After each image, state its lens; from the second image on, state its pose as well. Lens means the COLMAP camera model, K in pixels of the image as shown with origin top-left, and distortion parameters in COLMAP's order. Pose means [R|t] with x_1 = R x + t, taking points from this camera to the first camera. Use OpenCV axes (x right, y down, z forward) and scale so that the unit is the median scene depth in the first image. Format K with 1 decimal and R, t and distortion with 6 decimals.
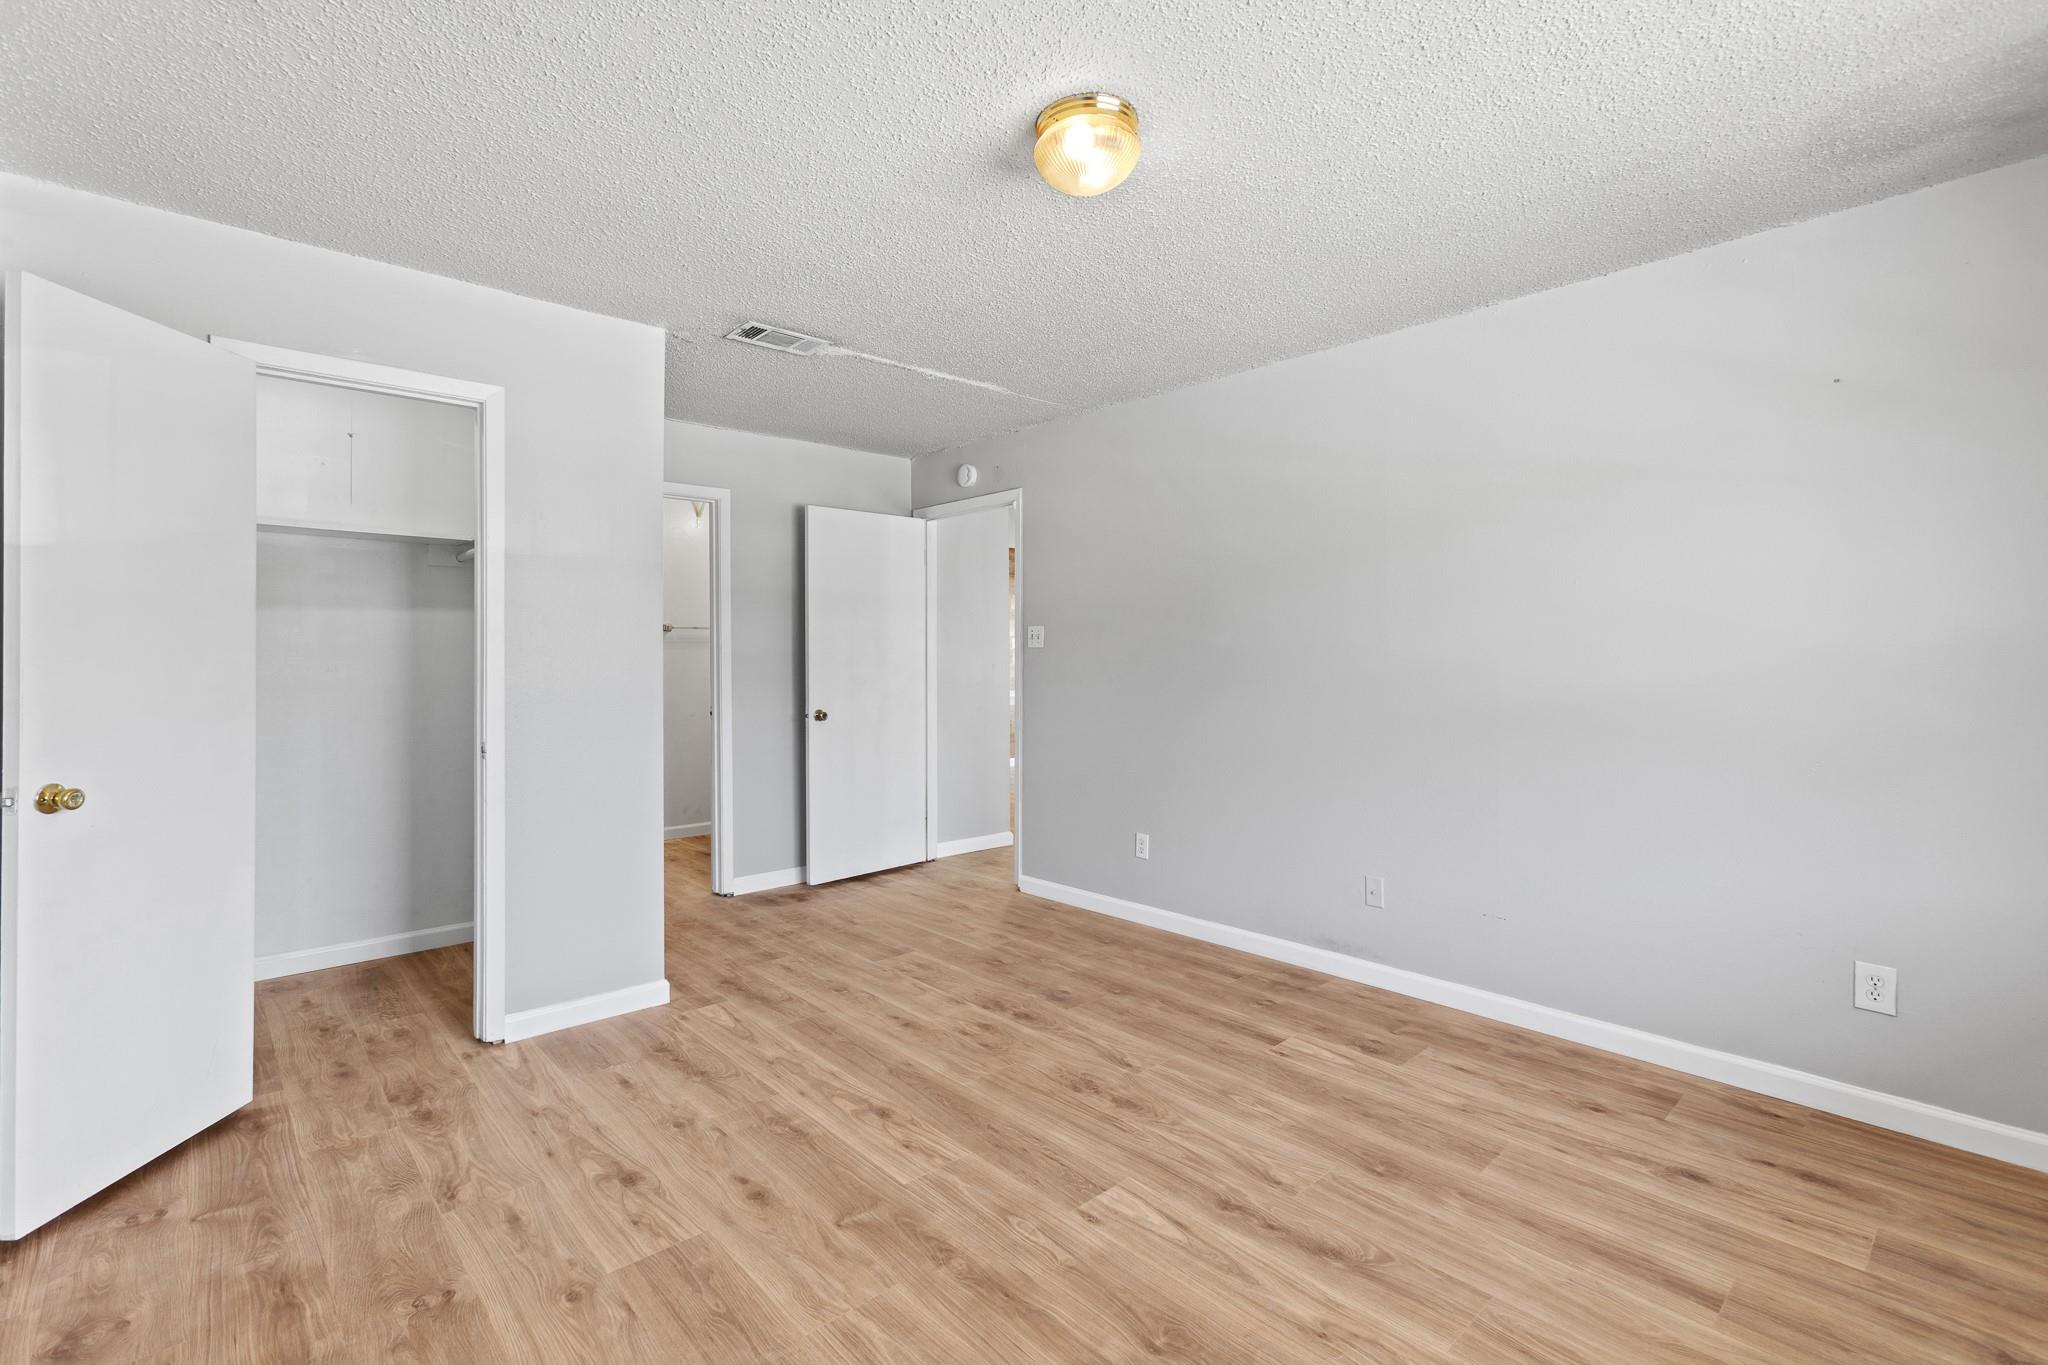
lens RADIAL K [[940.5, 0, 1014.6], [0, 940.5, 668.4], [0, 0, 1]] dist [-0.012556, 0.006932]
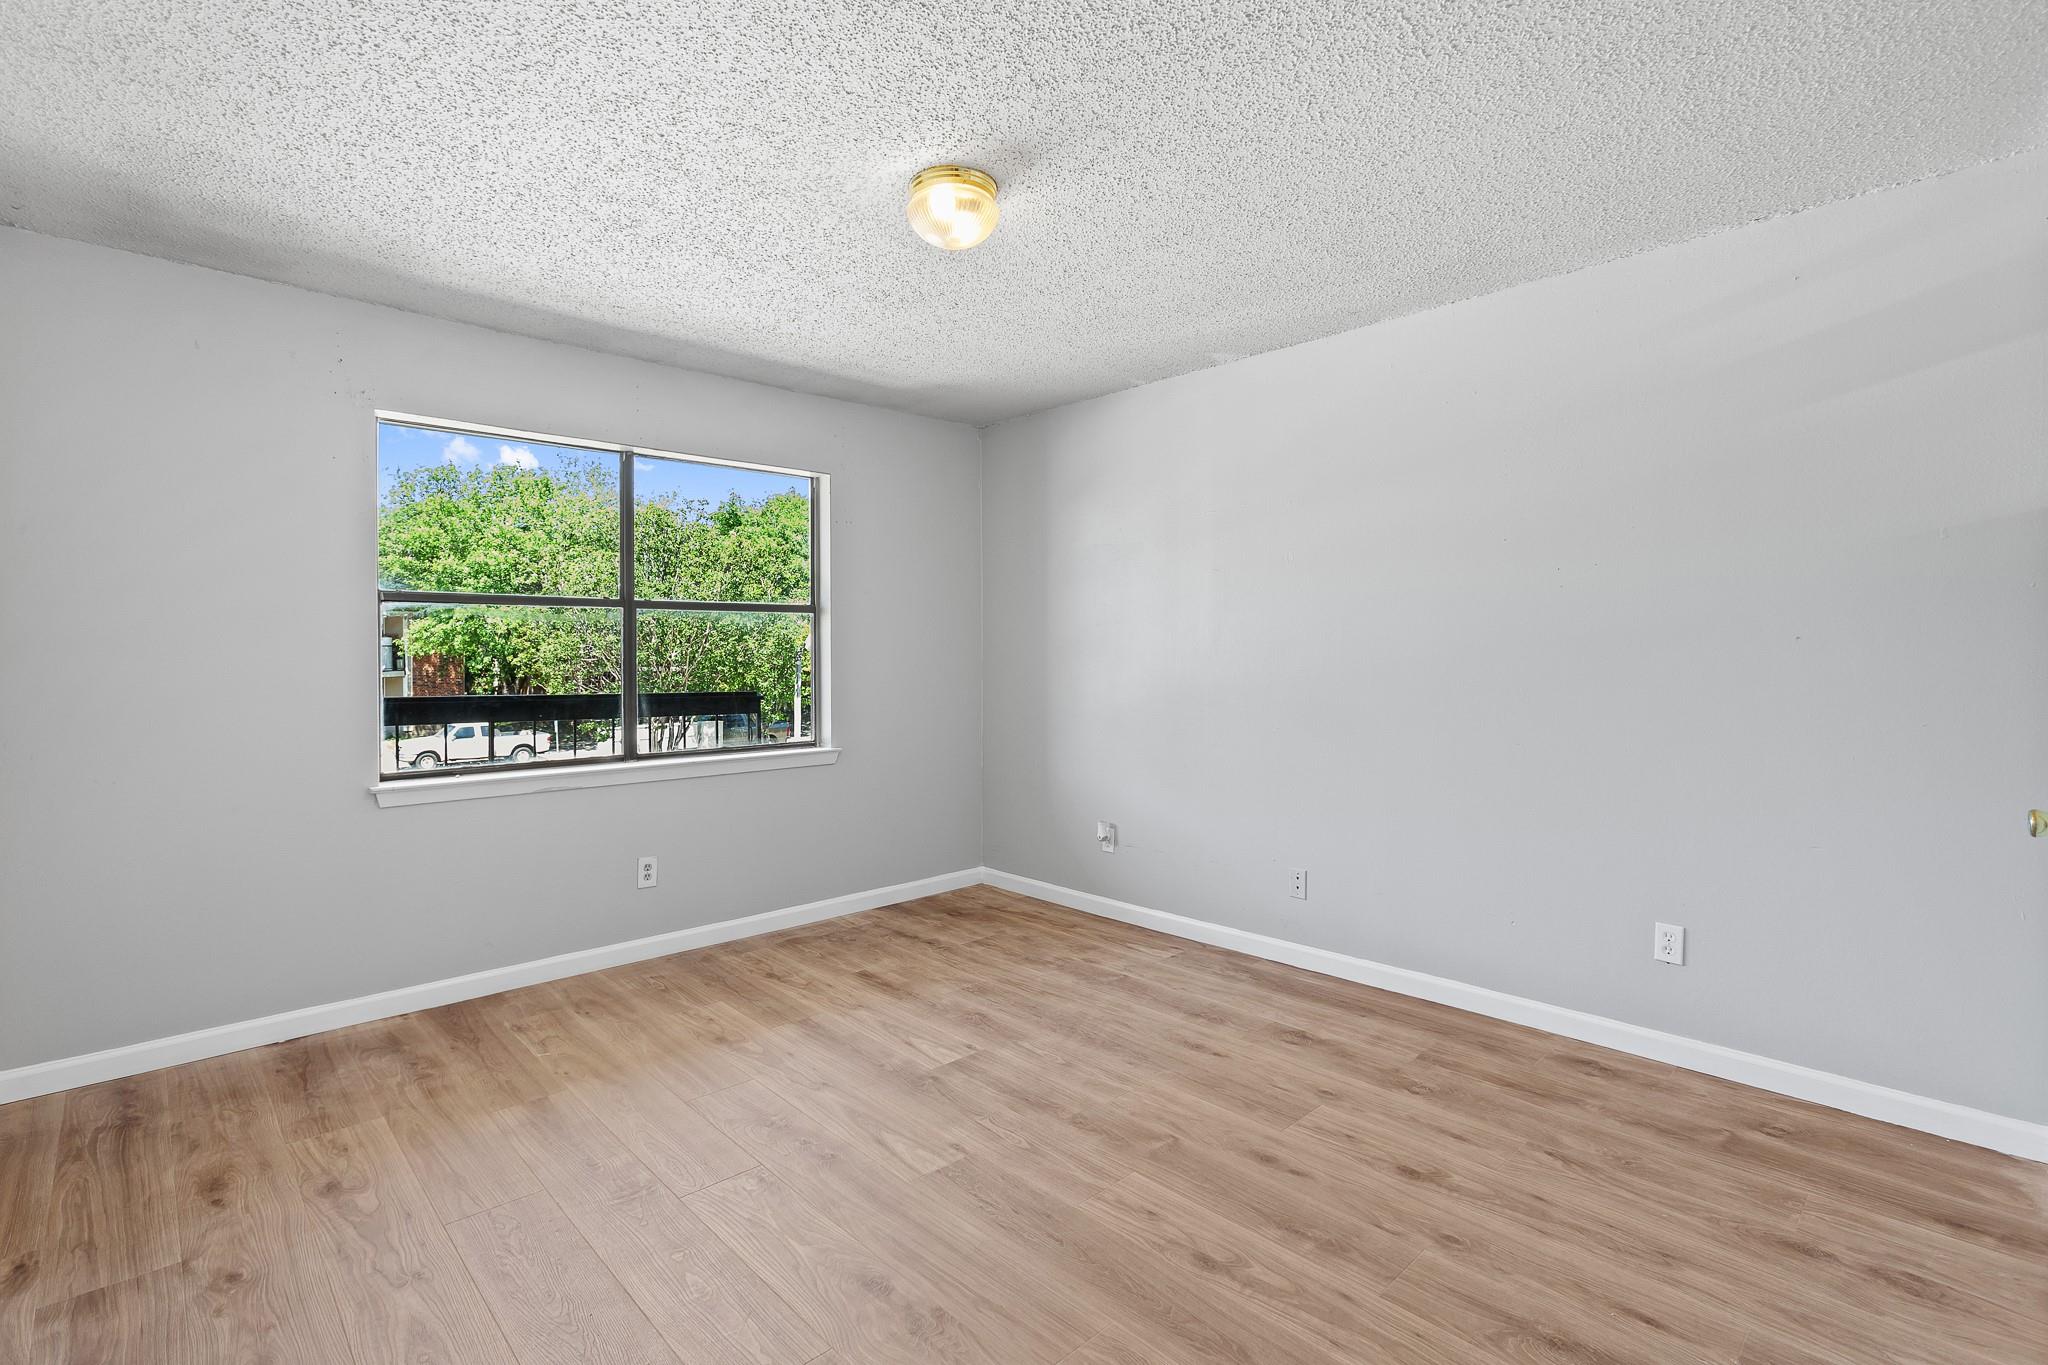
lens RADIAL K [[940.5, 0, 1021.9], [0, 940.5, 667.2], [0, 0, 1]] dist [-0.012556, 0.006932]
pose [[-0.999691, 0.006354, -0.024032, 0.021383], [0.005691, 0.999605, 0.027532, -0.020679], [0.024198, 0.027387, -0.999332, 1.747127]]
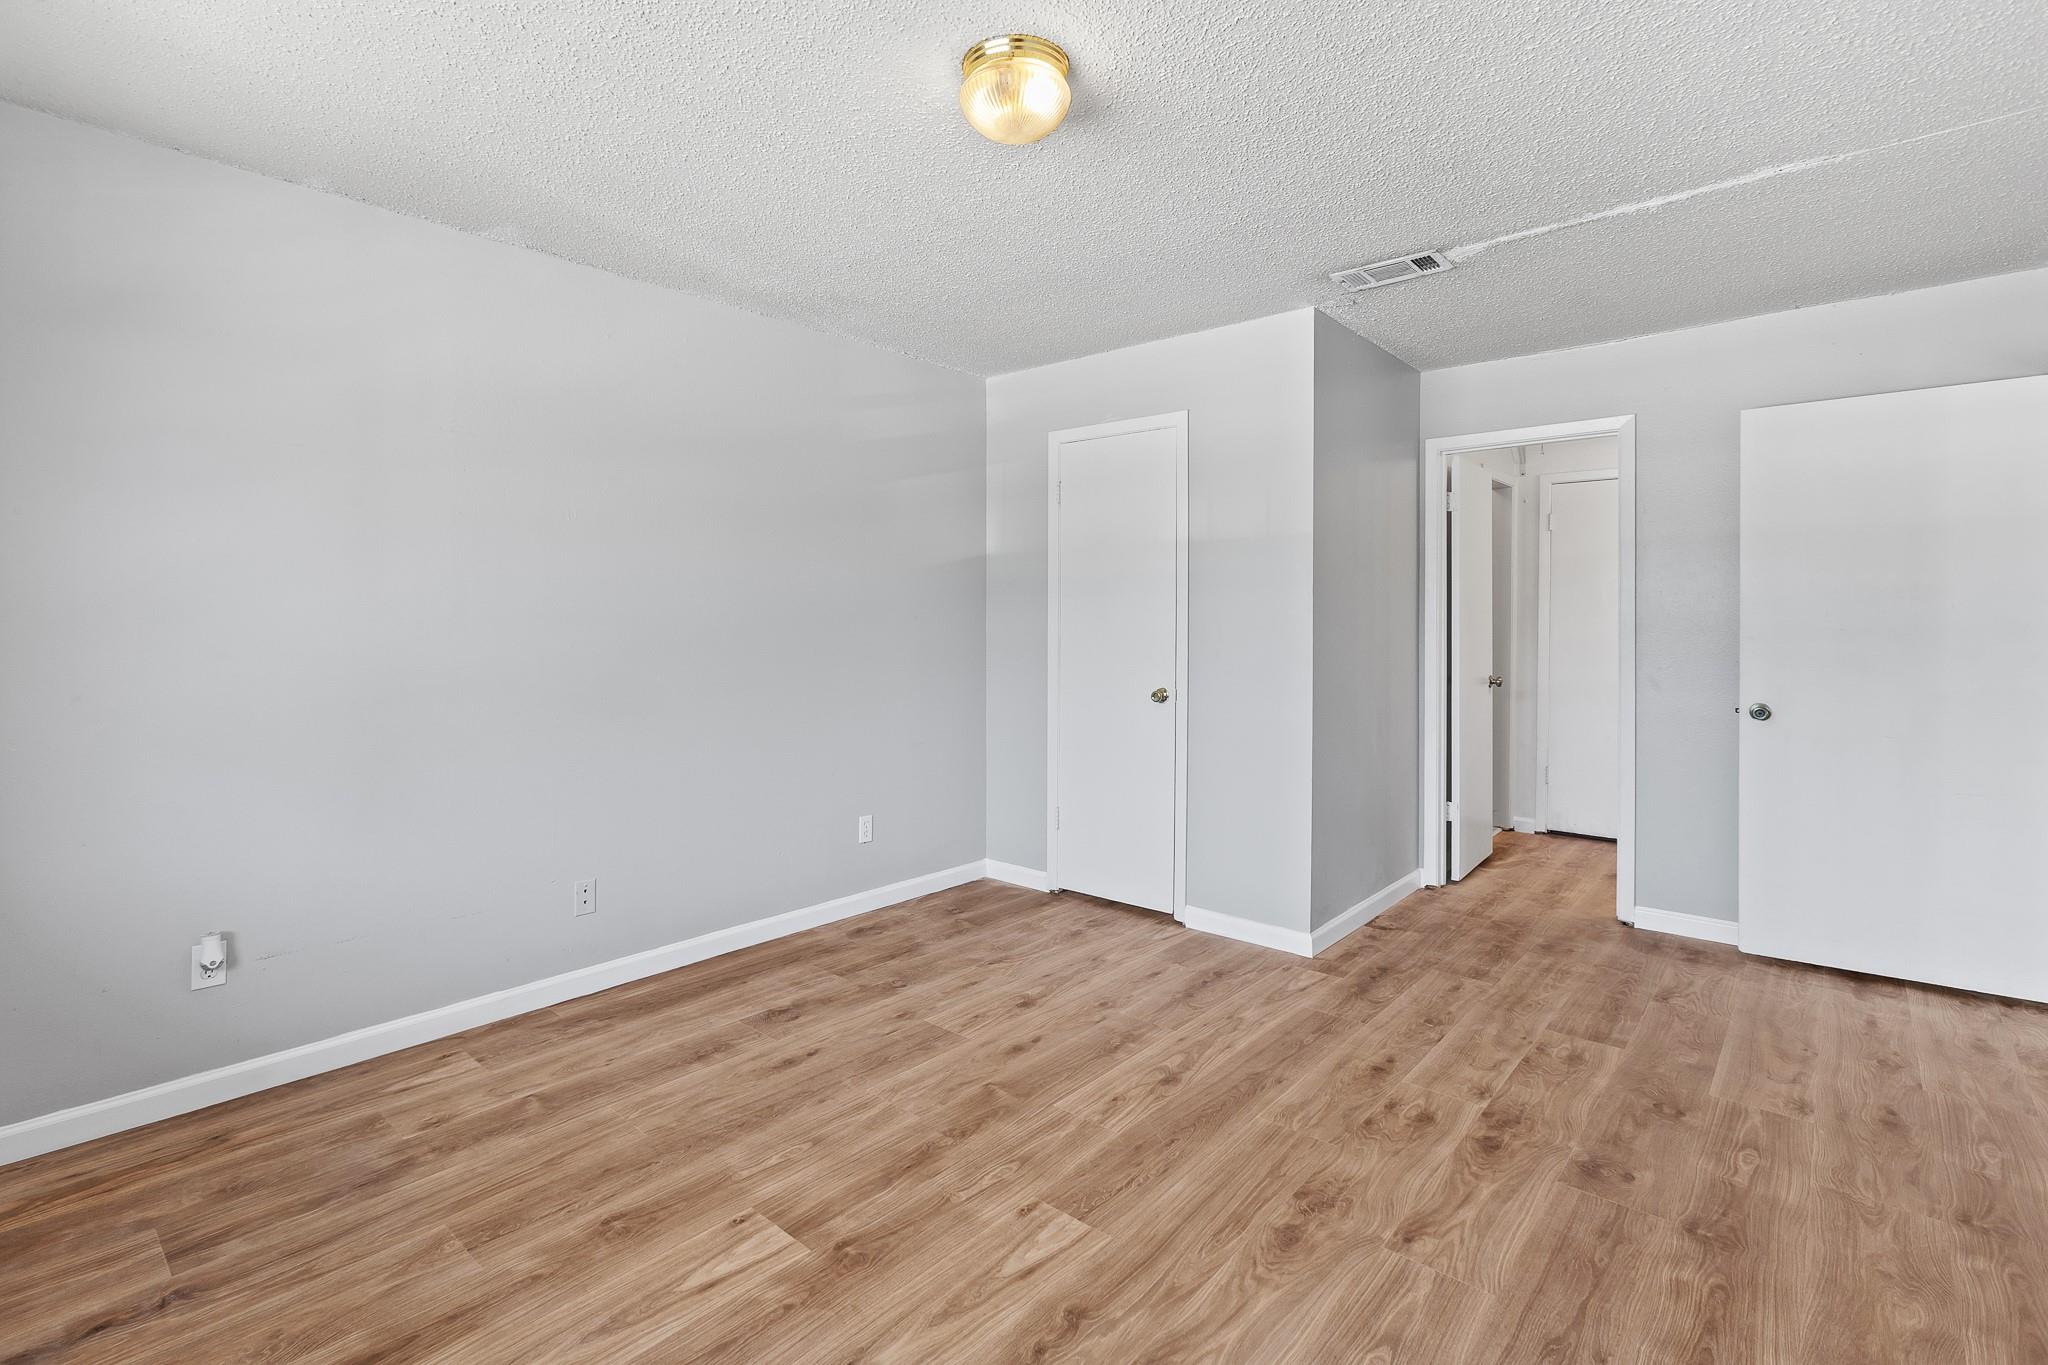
lens RADIAL K [[940.5, 0, 963.8], [0, 940.5, 622.7], [0, 0, 1]] dist [-0.012556, 0.006932]
pose [[0.078786, 0.001241, -0.996891, 0.858555], [-0.013024, 0.999915, 0.000215, -0.017281], [0.996806, 0.012967, 0.078795, 0.700968]]
